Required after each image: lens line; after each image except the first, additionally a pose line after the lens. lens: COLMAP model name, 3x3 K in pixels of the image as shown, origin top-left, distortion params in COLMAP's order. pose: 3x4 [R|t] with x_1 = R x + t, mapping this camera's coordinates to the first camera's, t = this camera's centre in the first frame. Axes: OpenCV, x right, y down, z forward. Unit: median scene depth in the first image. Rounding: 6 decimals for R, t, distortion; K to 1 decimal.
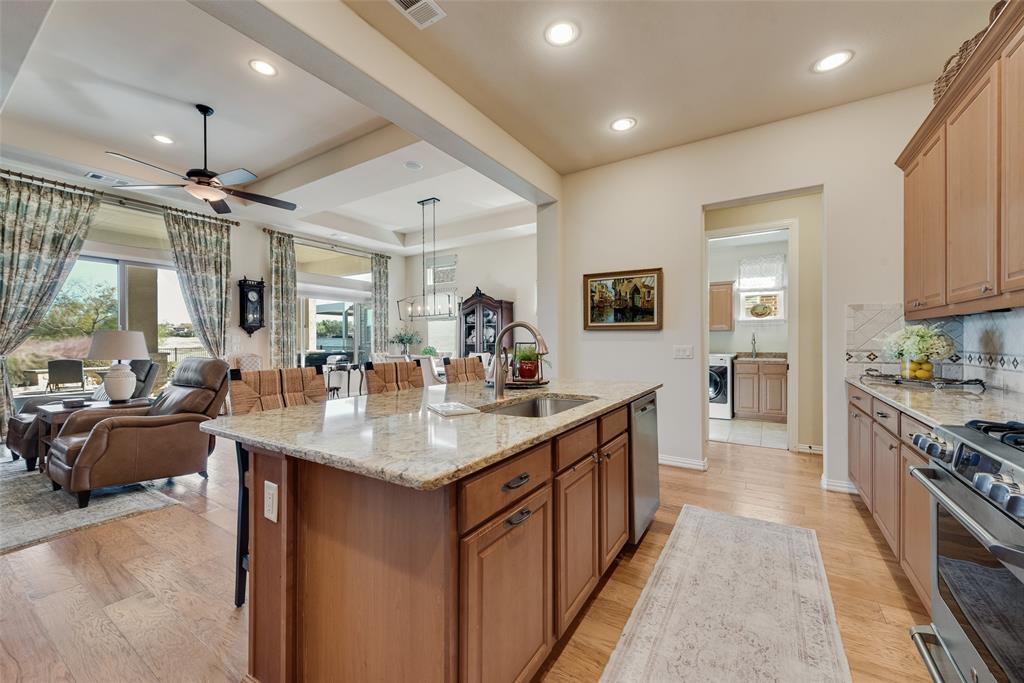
lens RADIAL K [[397.8, 0, 508.7], [0, 397.8, 344.0], [0, 0, 1]] dist [0.001071, -0.000149]
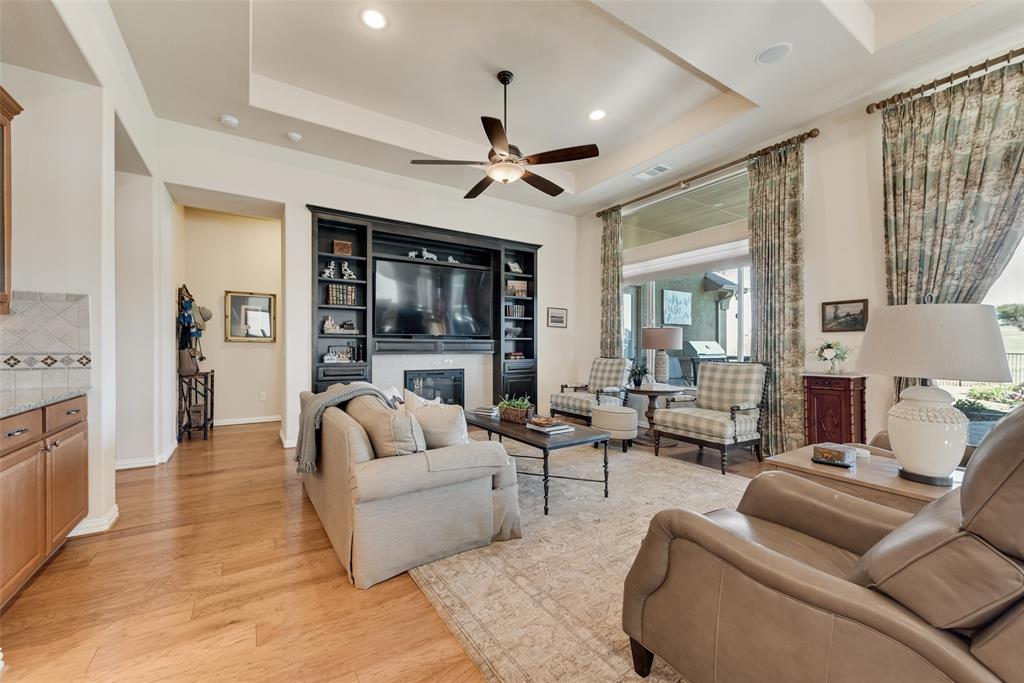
lens RADIAL K [[401.8, 0, 508.5], [0, 401.8, 349.7], [0, 0, 1]] dist [0.000751, -0.000040]
pose [[-0.417477, 0.011108, -0.908620, -0.256445], [-0.005557, 0.999875, 0.014777, 0.005302], [0.908671, 0.011218, -0.417363, 0.478313]]
